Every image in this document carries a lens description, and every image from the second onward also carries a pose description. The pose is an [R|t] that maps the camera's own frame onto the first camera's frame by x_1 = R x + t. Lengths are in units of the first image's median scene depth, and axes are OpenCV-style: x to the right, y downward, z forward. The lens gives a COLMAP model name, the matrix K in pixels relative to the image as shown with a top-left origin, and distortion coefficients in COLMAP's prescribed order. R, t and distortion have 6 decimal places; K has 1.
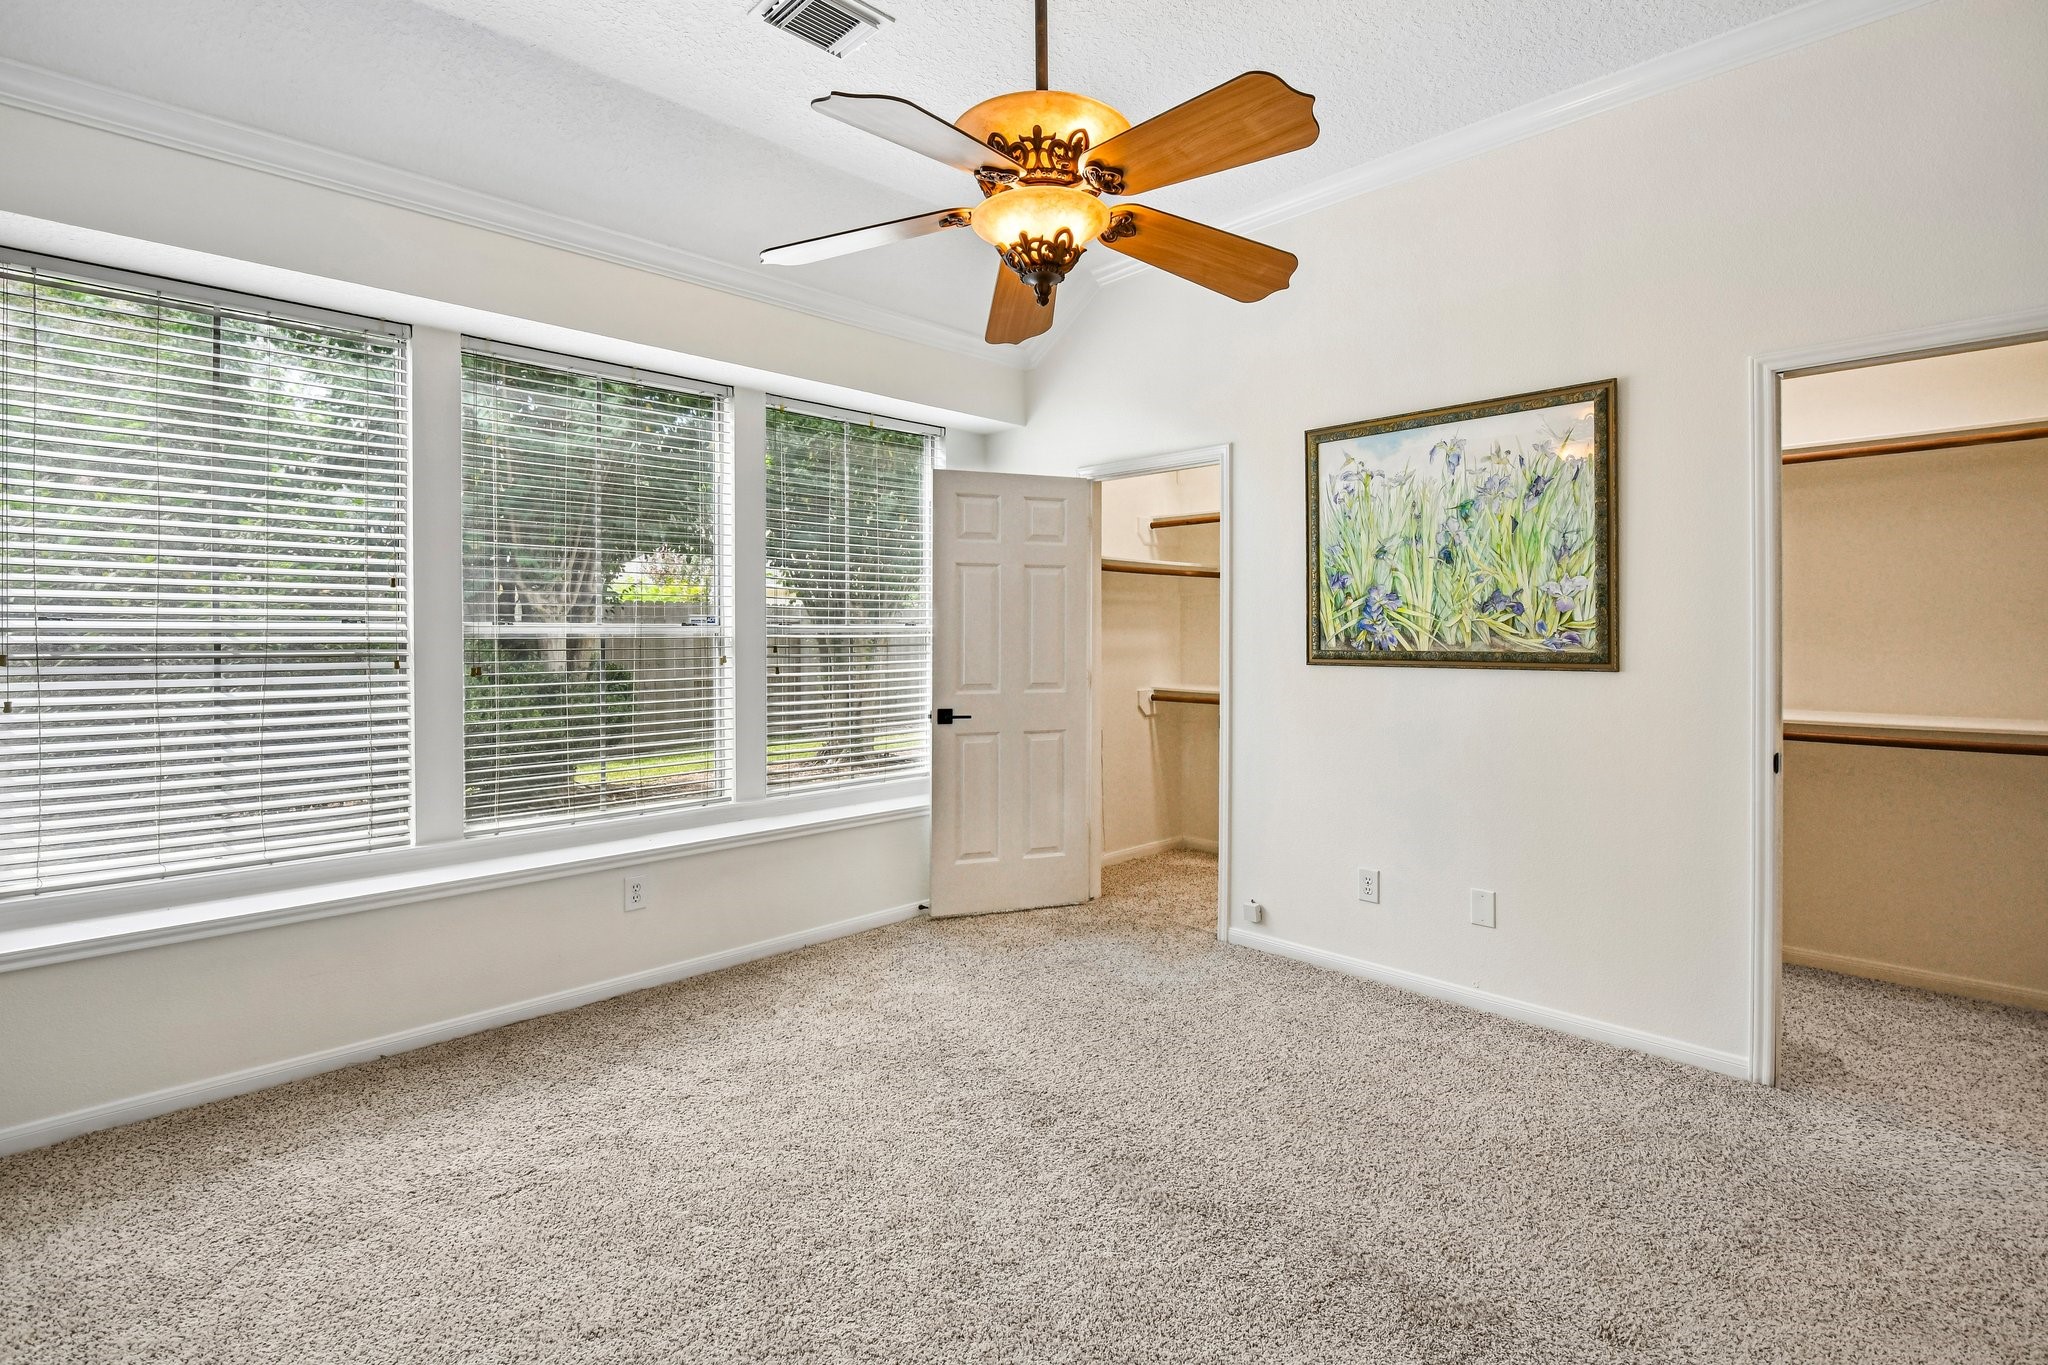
lens RADIAL K [[940.6, 0, 1021.3], [0, 940.6, 634.6], [0, 0, 1]] dist [0.002185, -0.013034]
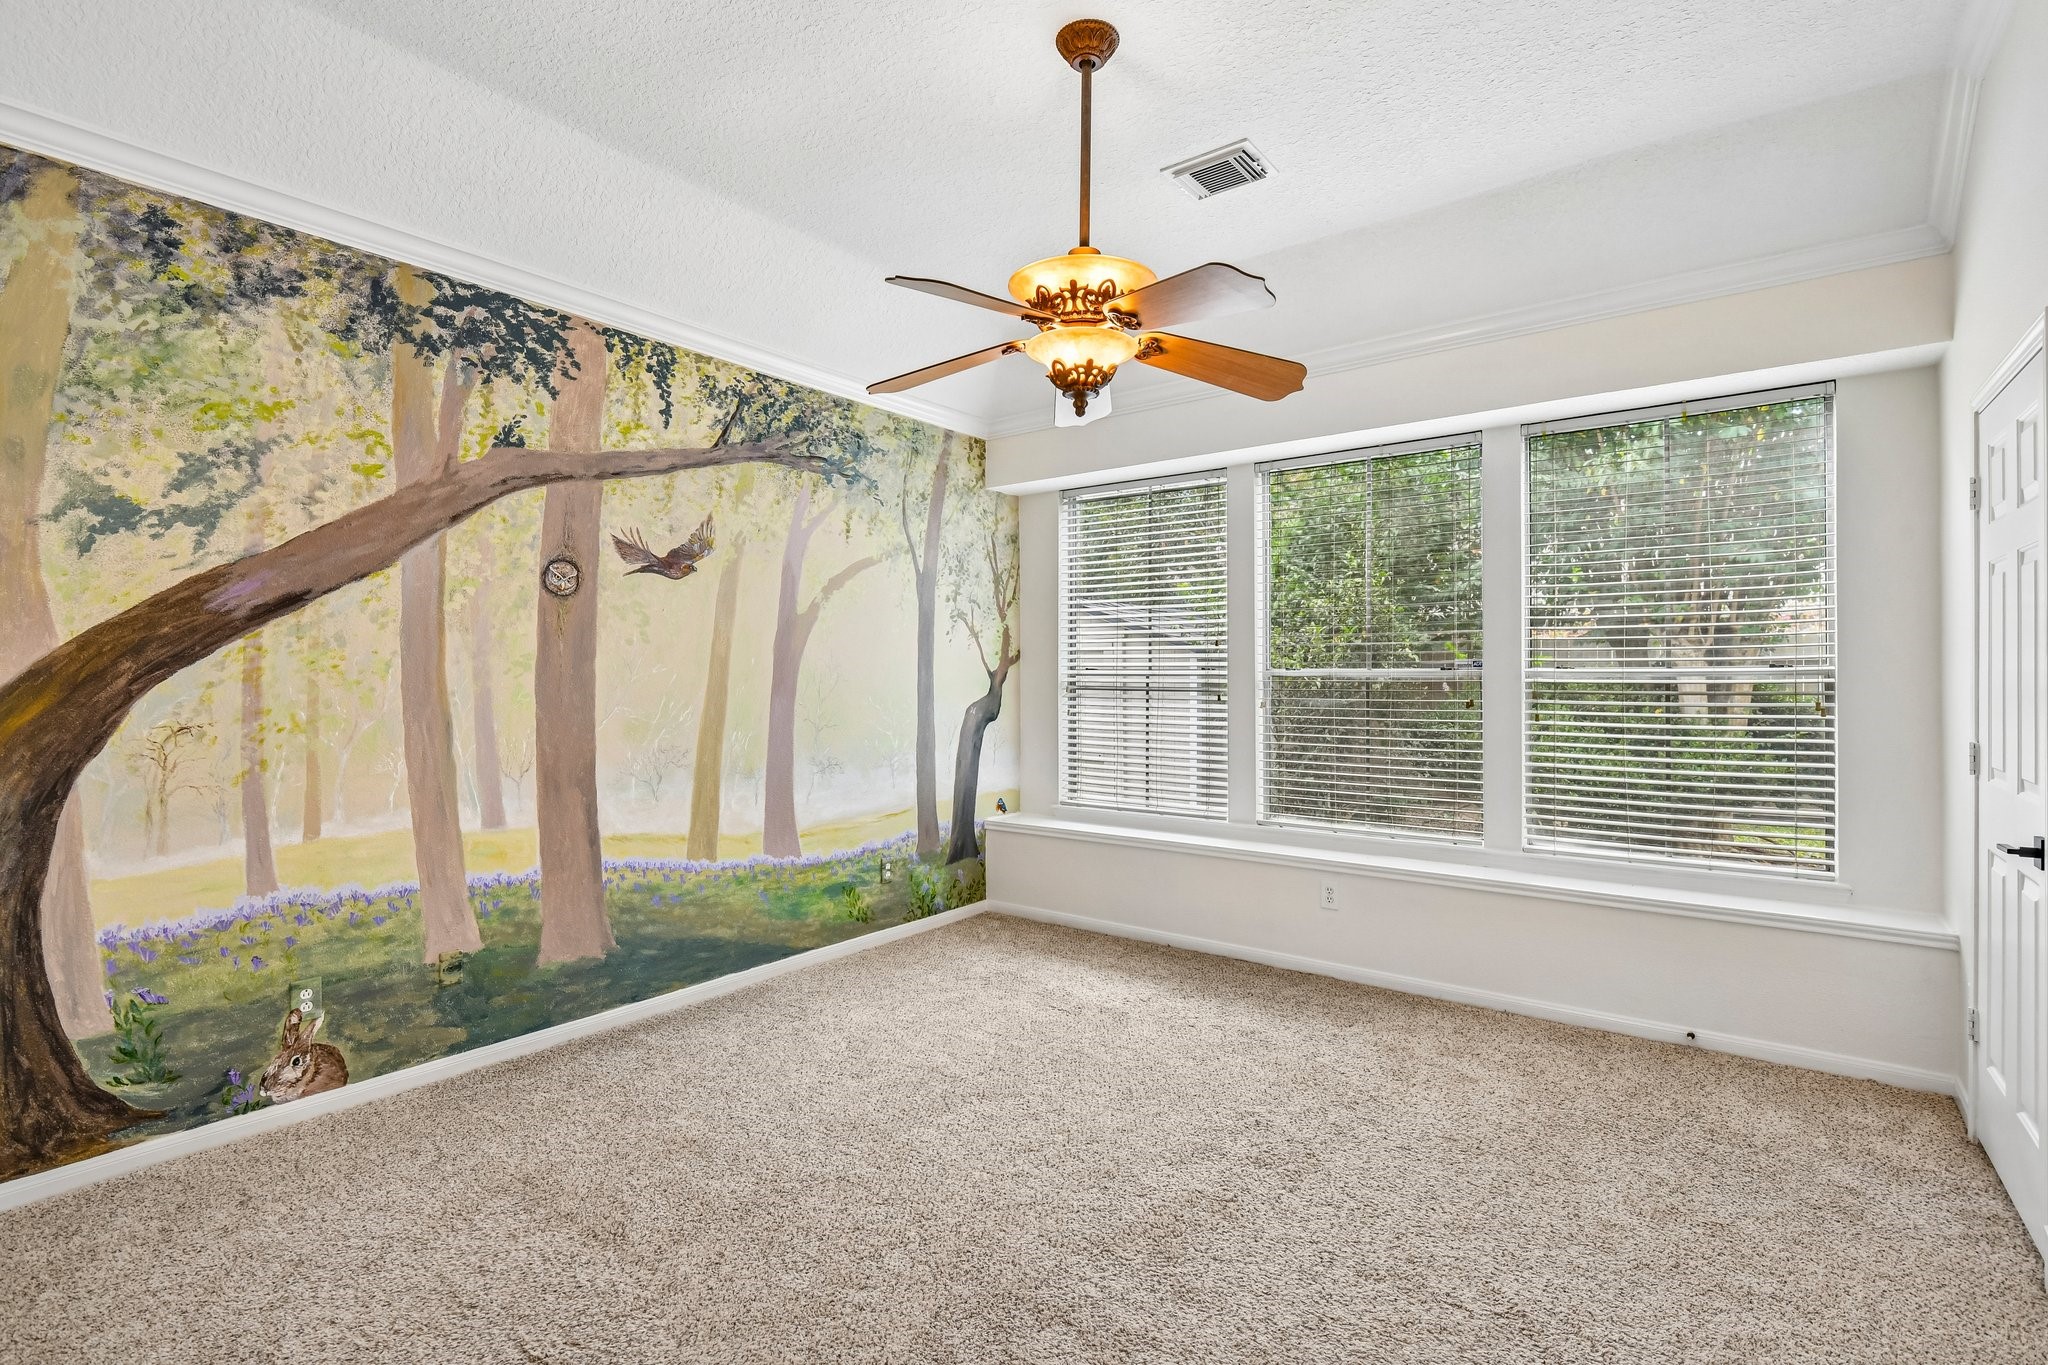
lens RADIAL K [[957.4, 0, 1028.4], [0, 957.4, 662.7], [0, 0, 1]] dist [0.009804, -0.012581]
pose [[0.151445, -0.010304, -0.988412, 0.780233], [-0.002010, 0.999940, -0.010733, -0.006790], [0.988464, 0.003612, 0.151415, 0.459039]]
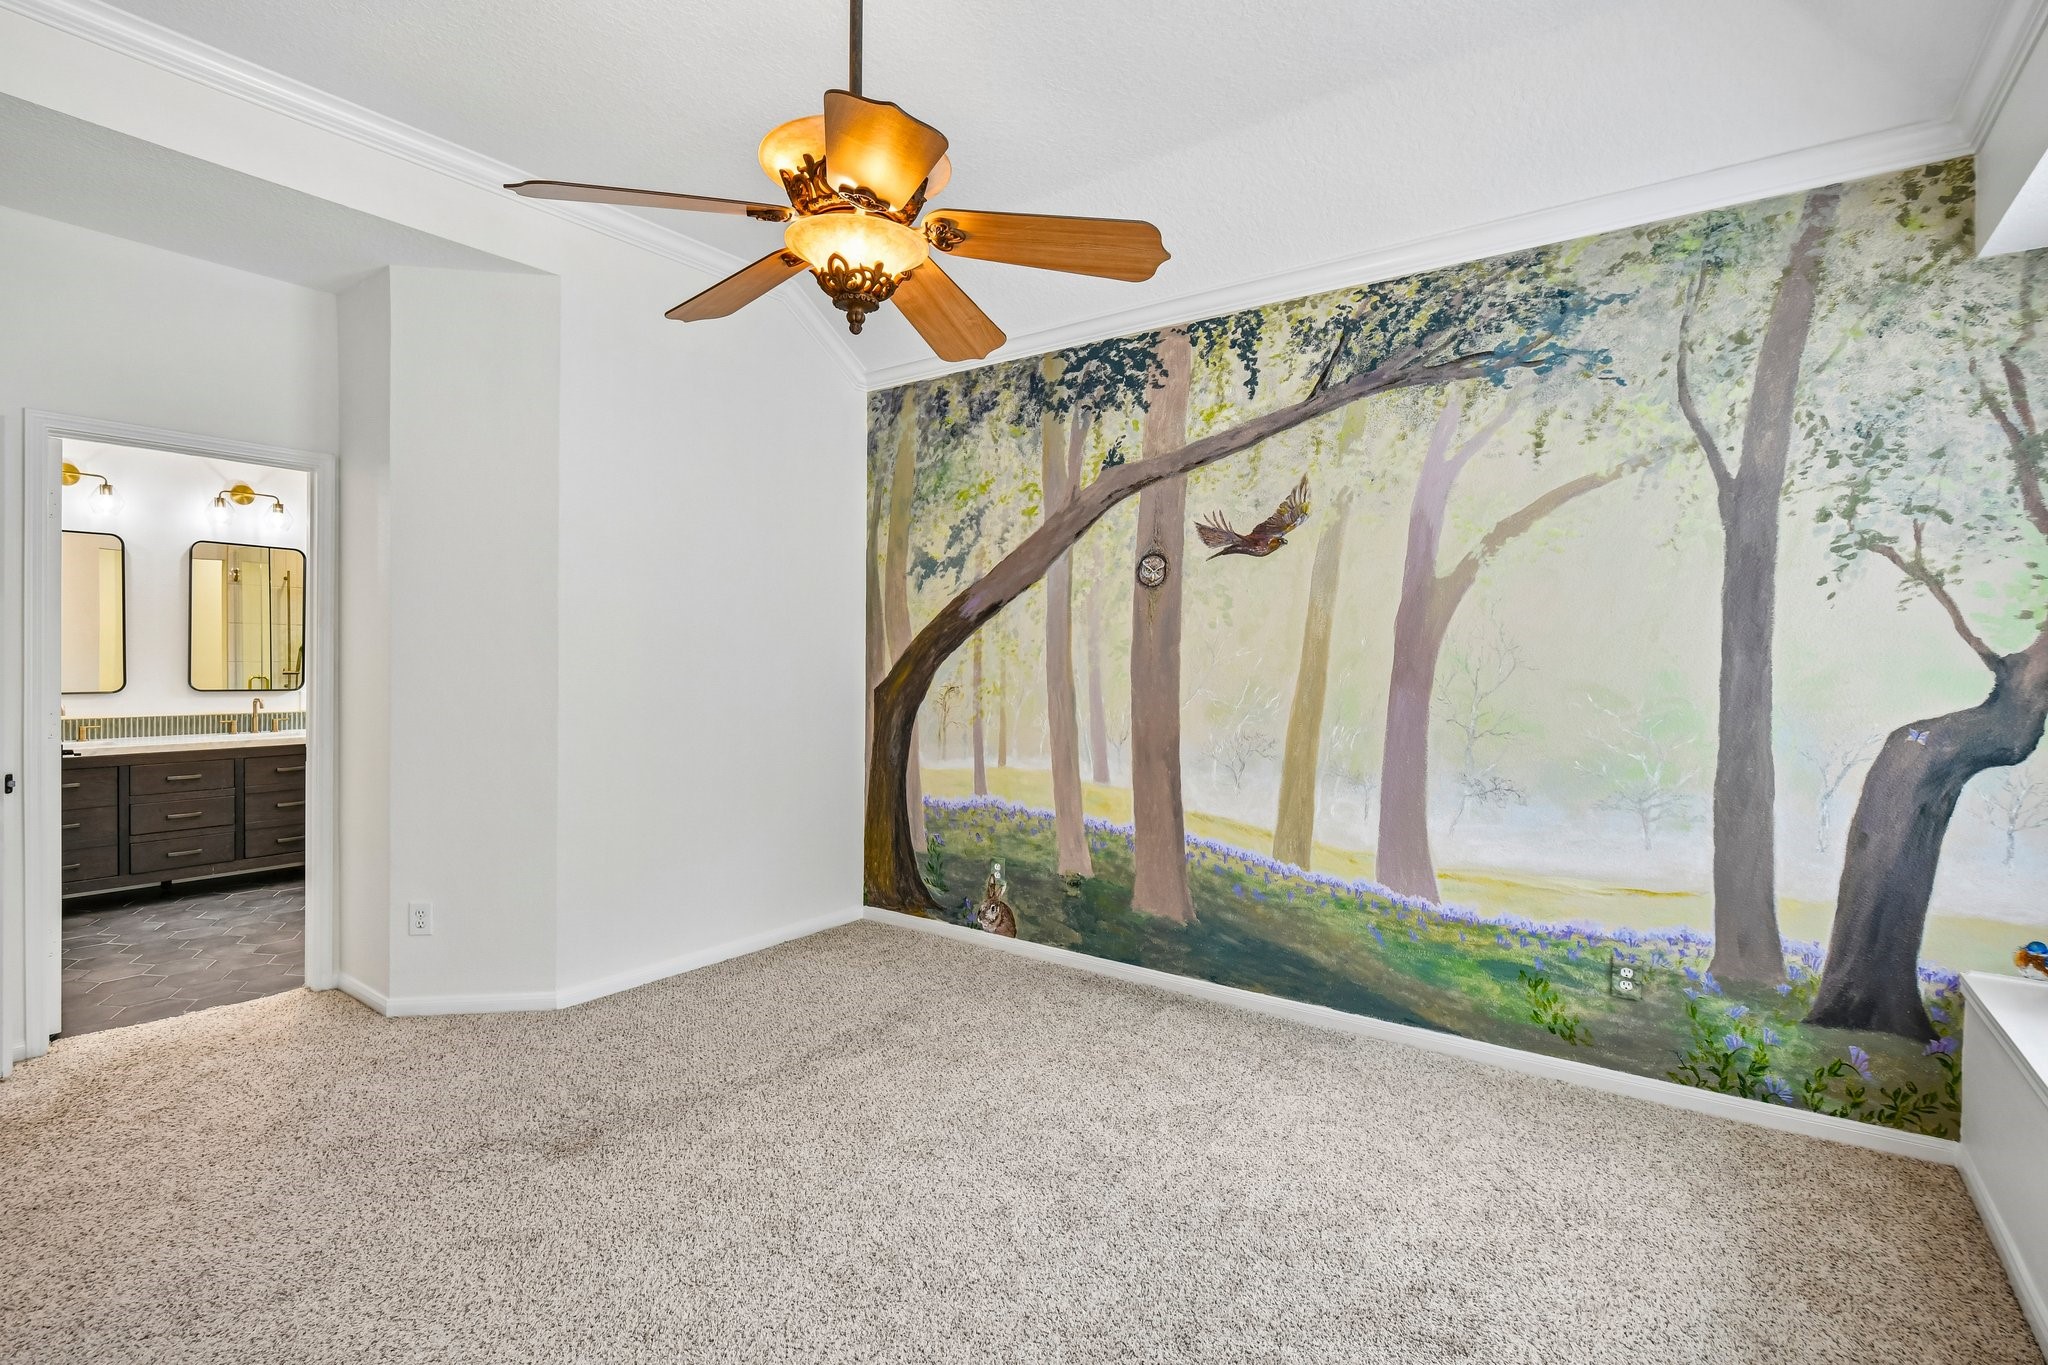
lens RADIAL K [[984.1, 0, 1033.6], [0, 984.1, 652.7], [0, 0, 1]] dist [-0.000885, -0.013504]
pose [[-0.986286, 0.003048, -0.165016, 0.003211], [0.001940, 0.999974, 0.006879, -0.018294], [0.165032, 0.006465, -0.986267, 1.276613]]
